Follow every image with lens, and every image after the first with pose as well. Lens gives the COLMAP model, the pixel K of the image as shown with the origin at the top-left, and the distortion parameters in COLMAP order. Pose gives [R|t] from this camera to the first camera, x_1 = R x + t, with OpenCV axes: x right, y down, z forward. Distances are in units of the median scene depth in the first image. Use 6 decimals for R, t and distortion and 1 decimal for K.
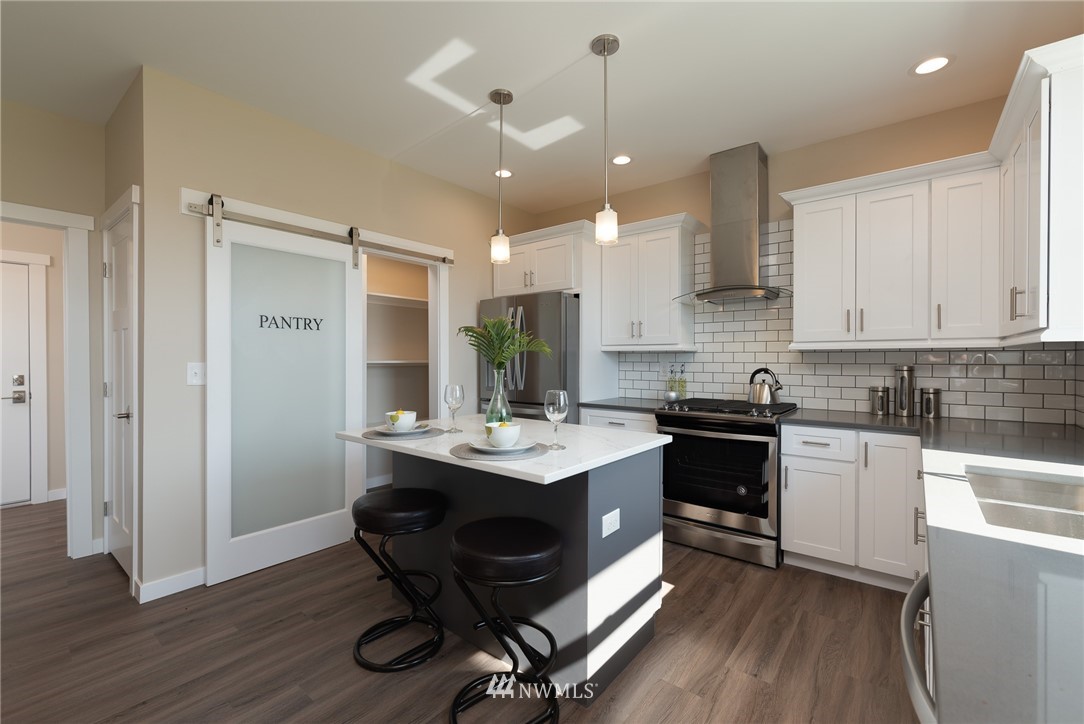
lens RADIAL K [[463.1, 0, 545.8], [0, 463.1, 360.2], [0, 0, 1]] dist [0.010251, 0.000175]
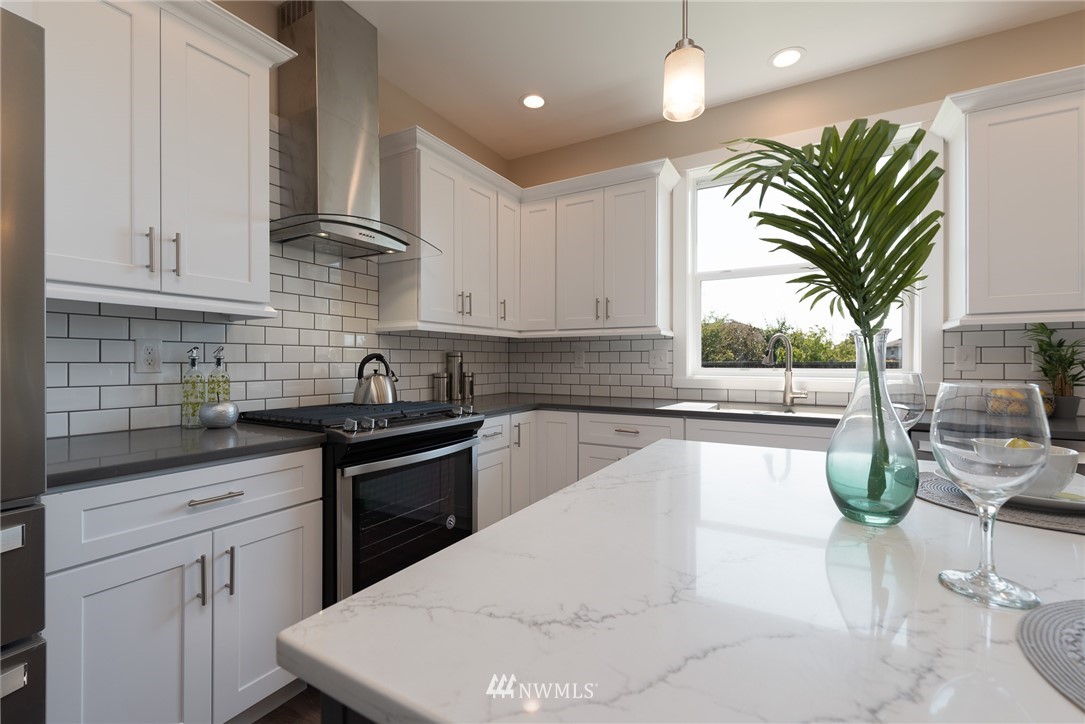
lens RADIAL K [[463.6, 0, 537.8], [0, 463.6, 364.8], [0, 0, 1]] dist [0.003051, -0.000940]
pose [[-0.143264, -0.008834, 0.989645, -0.284812], [0.000748, 0.999959, 0.009034, 0.029122], [-0.989684, 0.002034, -0.143252, 0.903943]]
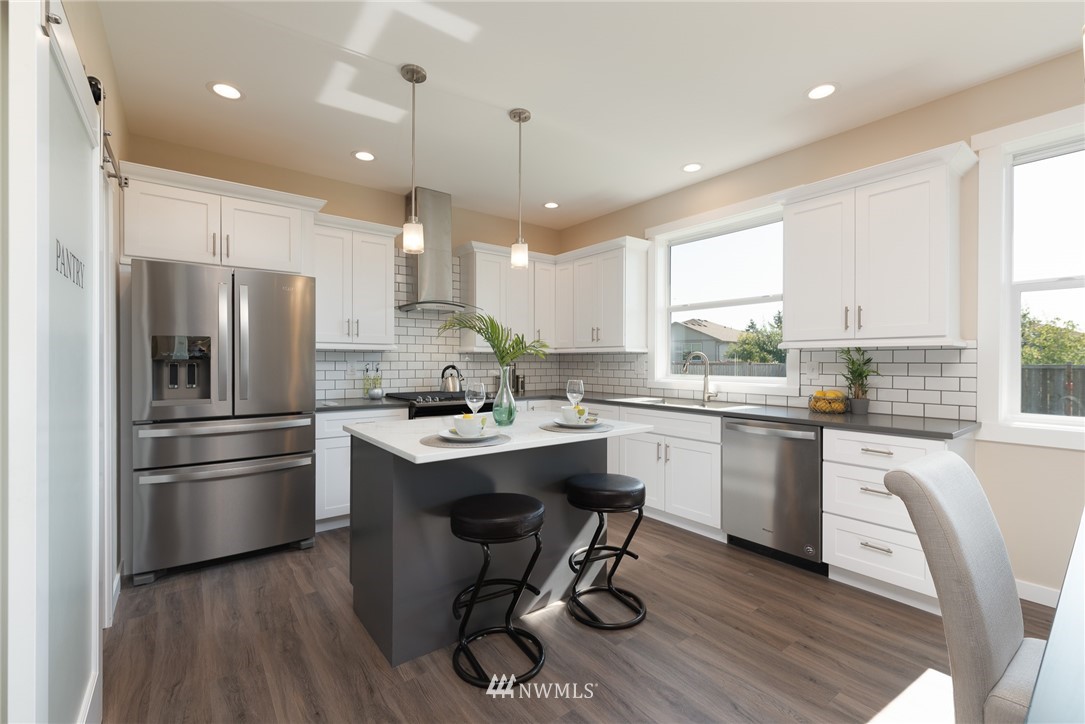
lens RADIAL K [[463.6, 0, 533.5], [0, 463.6, 362.3], [0, 0, 1]] dist [0.003051, -0.000940]
pose [[0.251812, -0.003636, 0.967769, -0.803213], [0.000834, 0.999993, 0.003539, 0.004362], [-0.967776, -0.000084, 0.251813, 0.460921]]
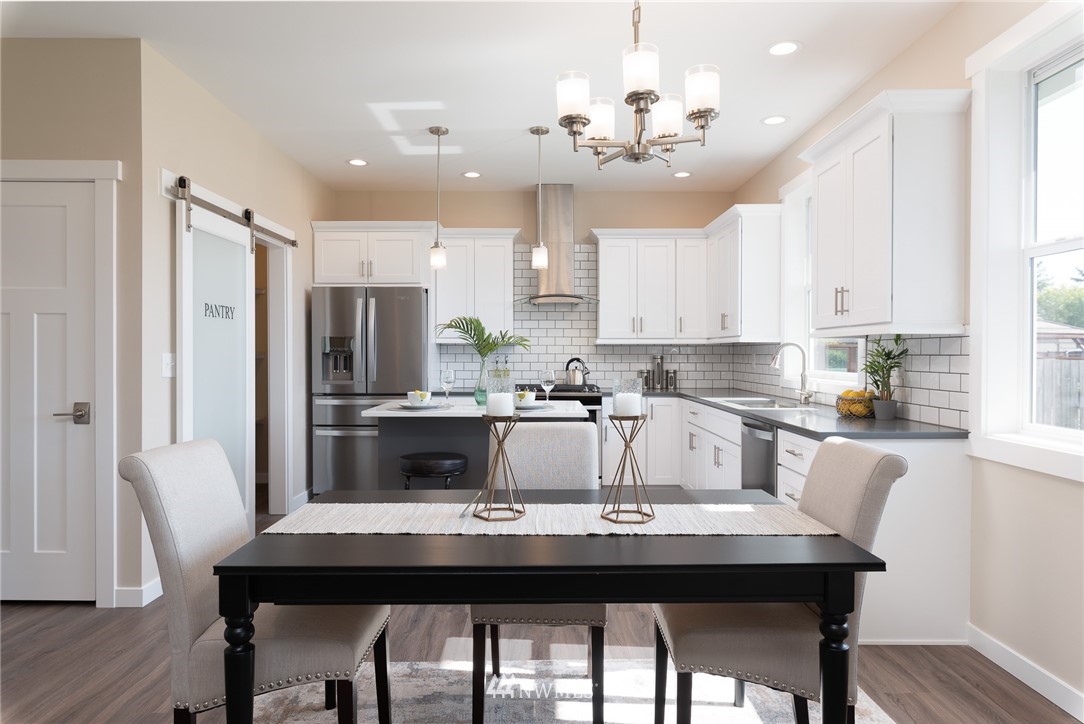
lens RADIAL K [[675.0, 0, 540.4], [0, 675.0, 355.7], [0, 0, 1]] dist [-0.000146, -0.000201]
pose [[0.781687, -0.002945, 0.623664, -0.833657], [0.001945, 0.999996, 0.002284, 0.006772], [-0.623668, -0.000573, 0.781689, -0.440053]]
